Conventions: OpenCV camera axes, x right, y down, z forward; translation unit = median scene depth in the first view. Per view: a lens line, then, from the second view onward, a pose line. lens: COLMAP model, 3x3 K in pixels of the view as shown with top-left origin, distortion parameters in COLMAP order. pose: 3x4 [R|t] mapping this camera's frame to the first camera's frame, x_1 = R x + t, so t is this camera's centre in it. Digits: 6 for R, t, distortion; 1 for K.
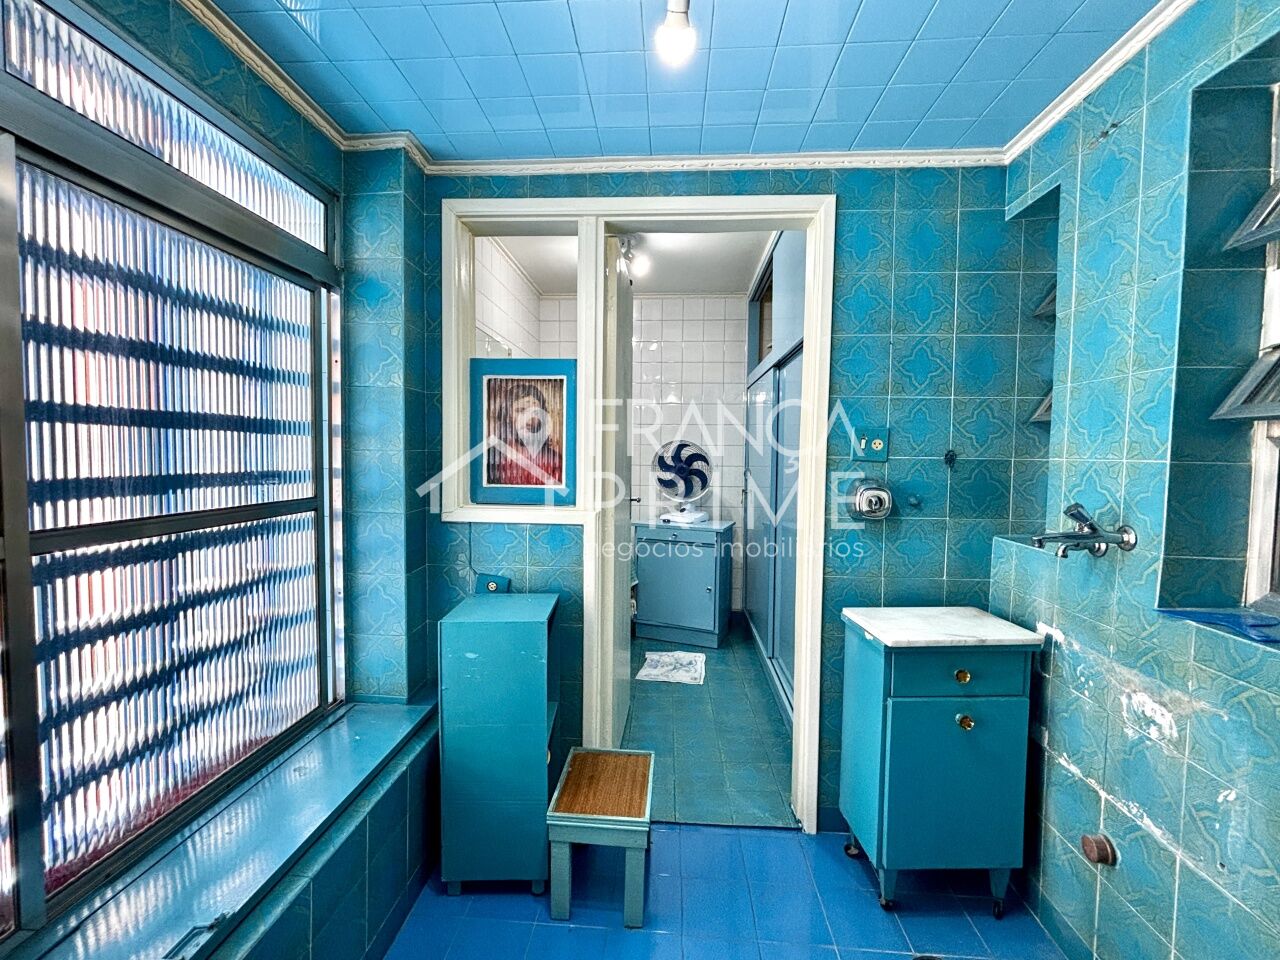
lens RADIAL K [[546.3, 0, 640.6], [0, 546.3, 477.2], [0, 0, 1]] dist [-0.000266, 0.000453]
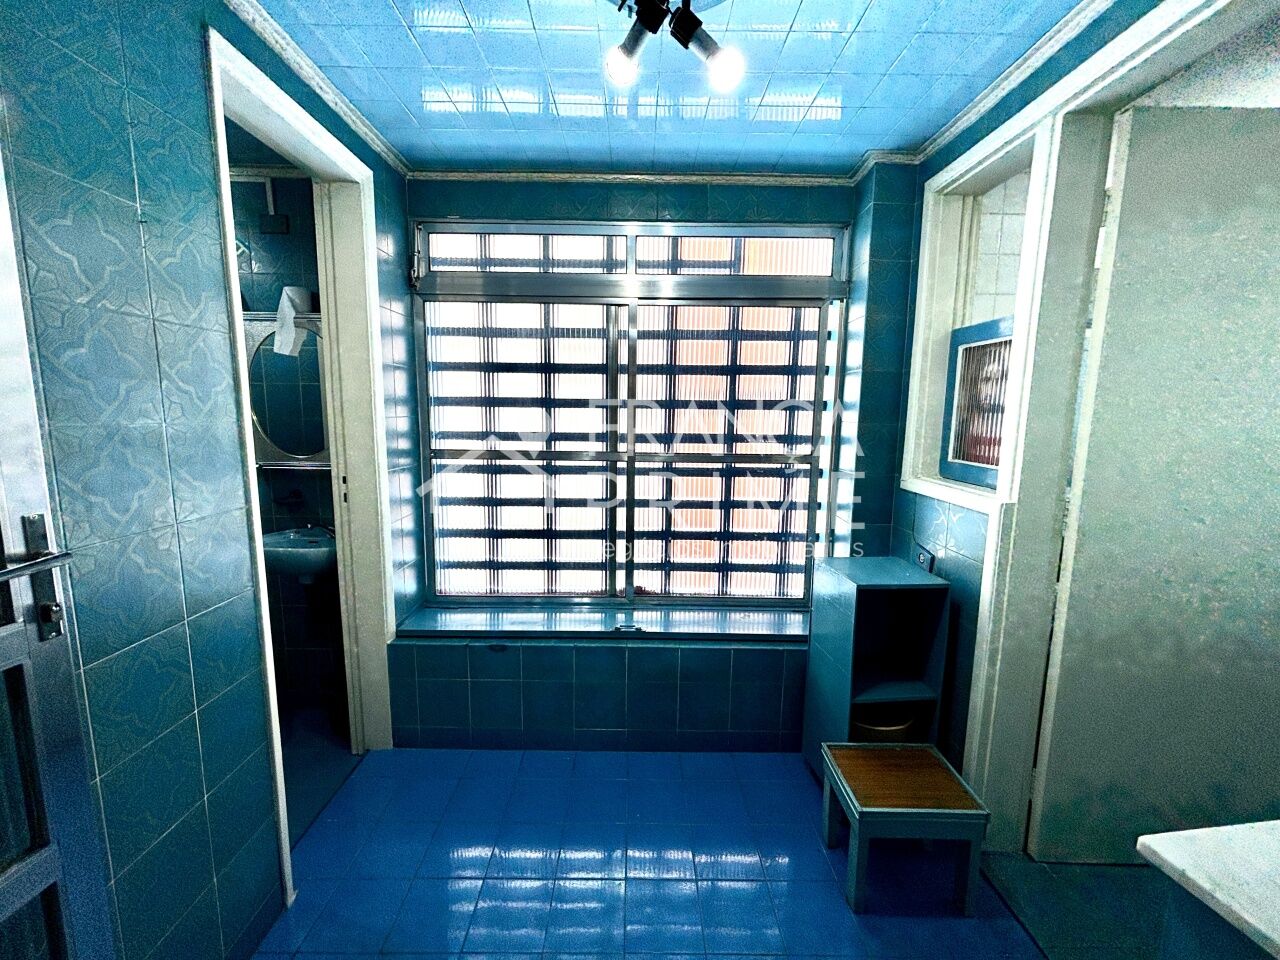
lens RADIAL K [[525.5, 0, 635.0], [0, 525.5, 487.7], [0, 0, 1]] dist [0.000855, 0.000097]
pose [[0.067794, 0.127911, -0.989466, 0.748524], [-0.058892, 0.990531, 0.124014, -0.022521], [0.995960, 0.049864, 0.074685, 0.442068]]
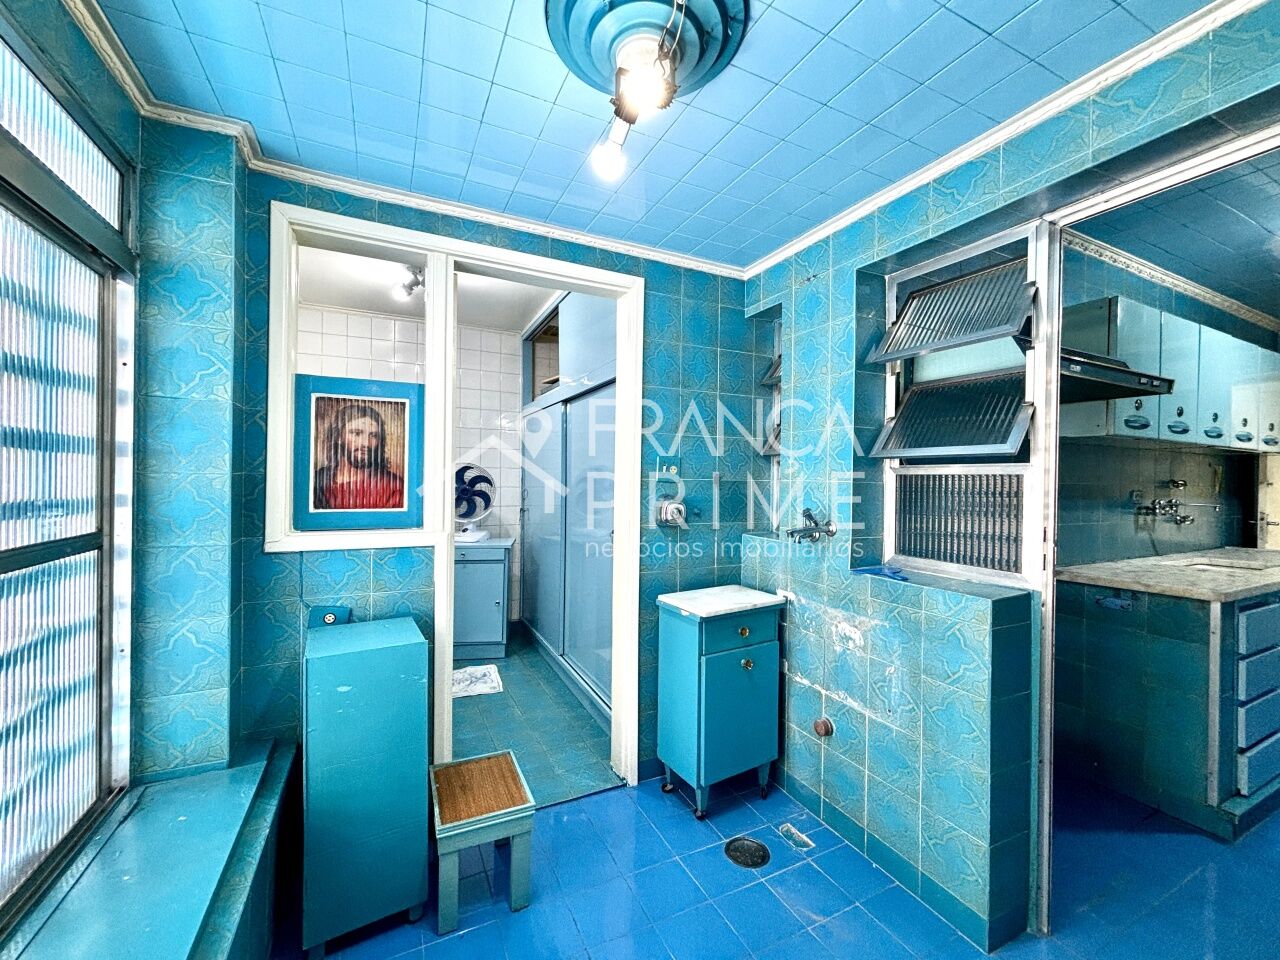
lens RADIAL K [[514.6, 0, 636.2], [0, 514.6, 478.7], [0, 0, 1]] dist [0.002253, 0.000527]
pose [[0.870099, -0.002405, 0.492870, -0.285572], [0.020538, 0.999296, -0.031381, -0.001135], [-0.492448, 0.037427, 0.869537, -0.042195]]
